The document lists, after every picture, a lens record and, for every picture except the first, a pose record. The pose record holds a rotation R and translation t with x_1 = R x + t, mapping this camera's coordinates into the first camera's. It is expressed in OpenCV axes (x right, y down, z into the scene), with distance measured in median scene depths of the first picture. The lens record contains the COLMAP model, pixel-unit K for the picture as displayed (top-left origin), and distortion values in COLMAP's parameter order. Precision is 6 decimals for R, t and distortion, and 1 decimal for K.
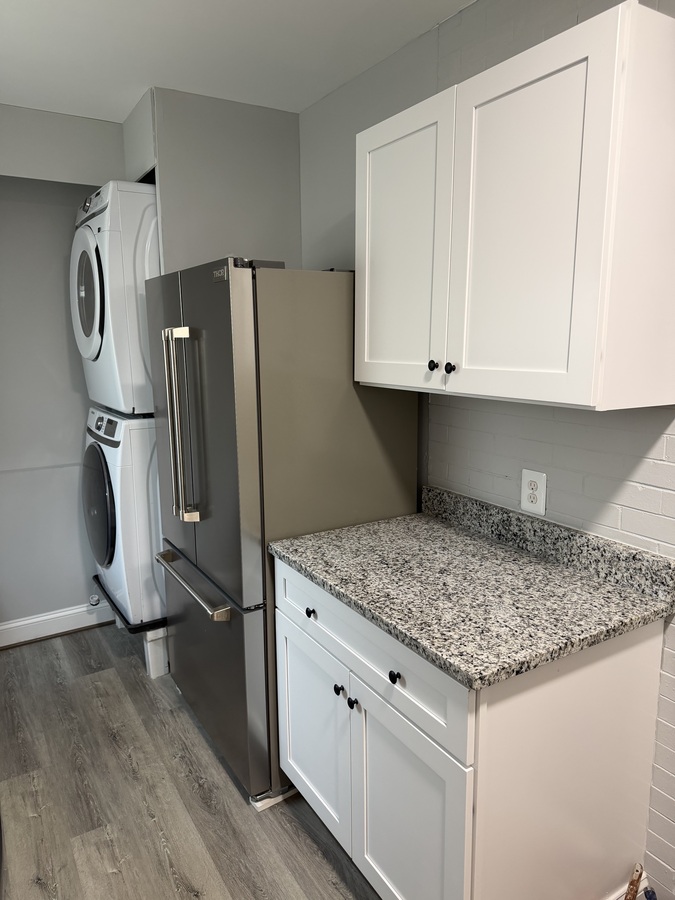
lens RADIAL K [[635.1, 0, 338.2], [0, 635.1, 450.5], [0, 0, 1]] dist [-0.012421, -0.004917]
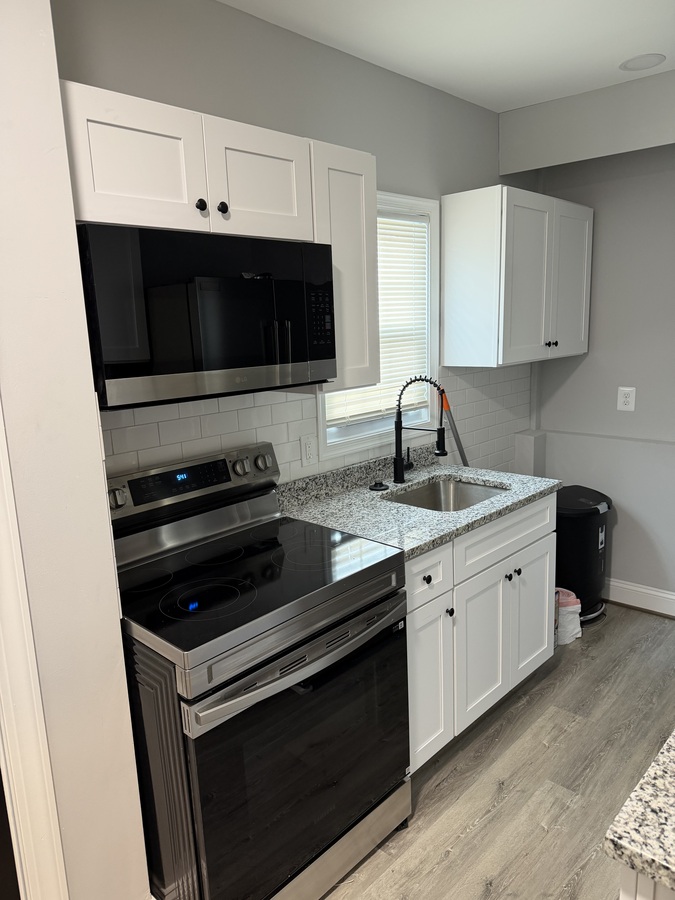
lens RADIAL K [[635.1, 0, 338.1], [0, 635.1, 450.6], [0, 0, 1]] dist [-0.012421, -0.004917]
pose [[0.259002, 0.190136, -0.946977, 0.382706], [-0.141988, 0.977277, 0.157385, -0.049655], [0.955383, 0.093696, 0.280113, 0.292270]]
